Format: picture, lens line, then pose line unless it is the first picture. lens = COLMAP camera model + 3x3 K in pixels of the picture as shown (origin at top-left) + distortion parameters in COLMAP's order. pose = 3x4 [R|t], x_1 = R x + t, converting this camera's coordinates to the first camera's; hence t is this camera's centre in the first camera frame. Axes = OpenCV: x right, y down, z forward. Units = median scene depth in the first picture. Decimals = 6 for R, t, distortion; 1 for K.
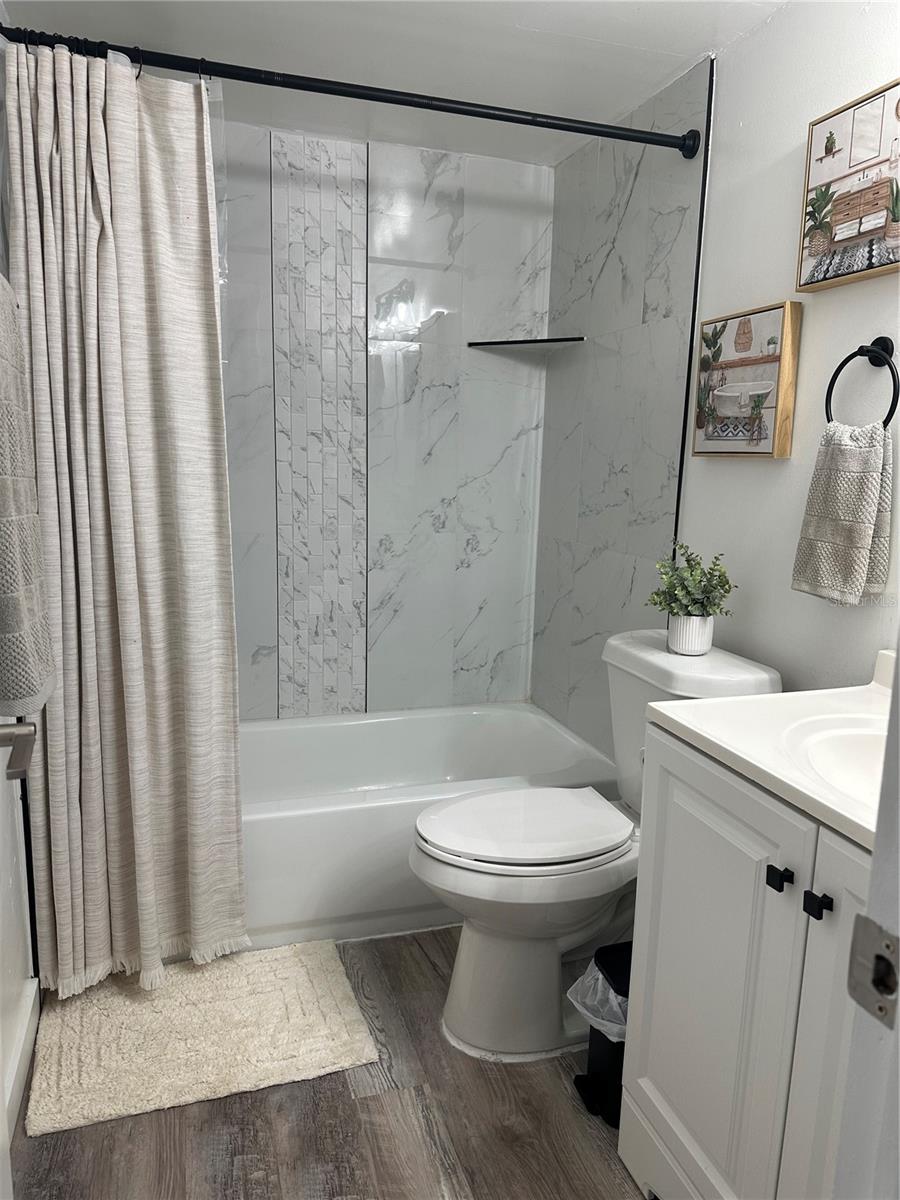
lens RADIAL K [[848.1, 0, 450.0], [0, 848.1, 600.0], [0, 0, 1]] dist [0.035340, -0.048865]
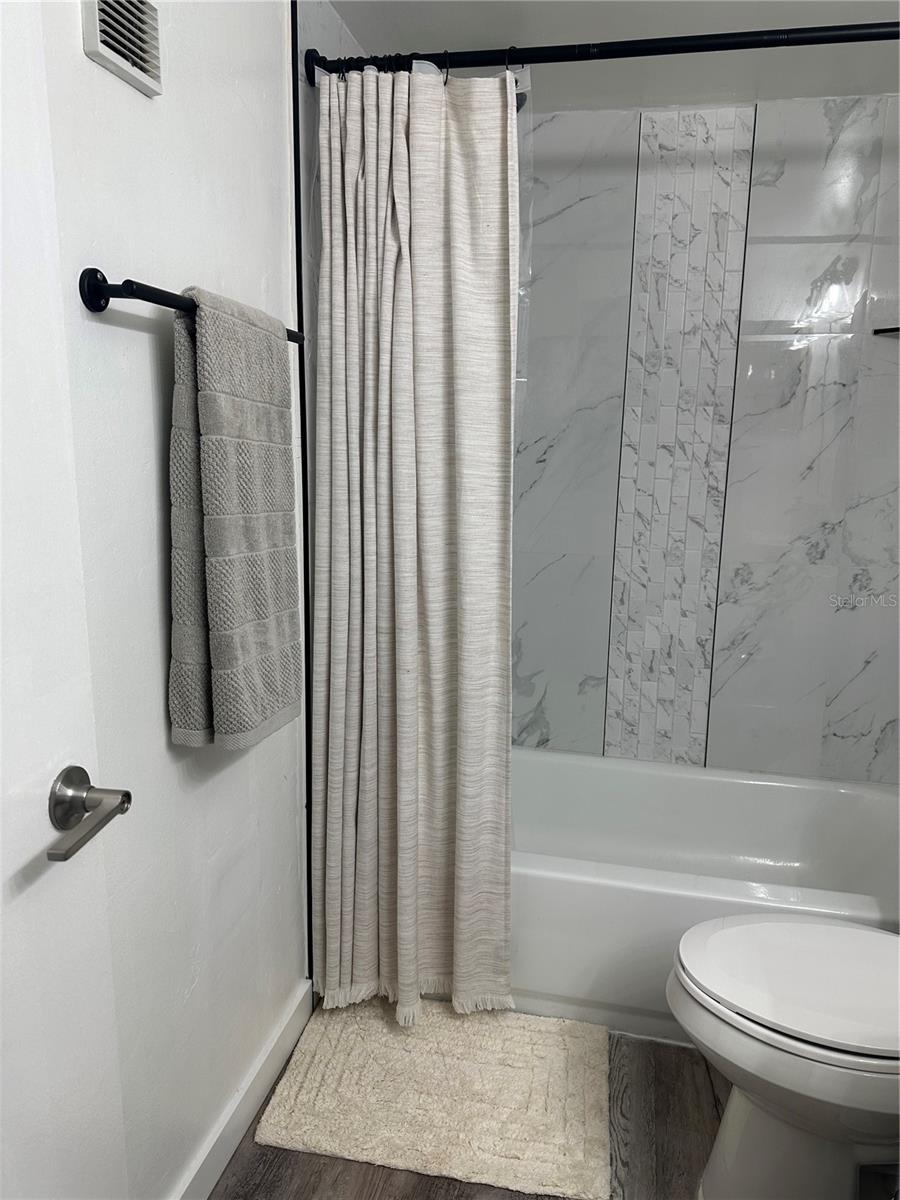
lens RADIAL K [[848.1, 0, 450.0], [0, 848.1, 600.0], [0, 0, 1]] dist [0.035340, -0.048865]
pose [[0.867249, 0.080067, -0.491394, 0.127231], [-0.077940, 0.996649, 0.024838, -0.053744], [0.491736, 0.016758, 0.870583, 0.155867]]
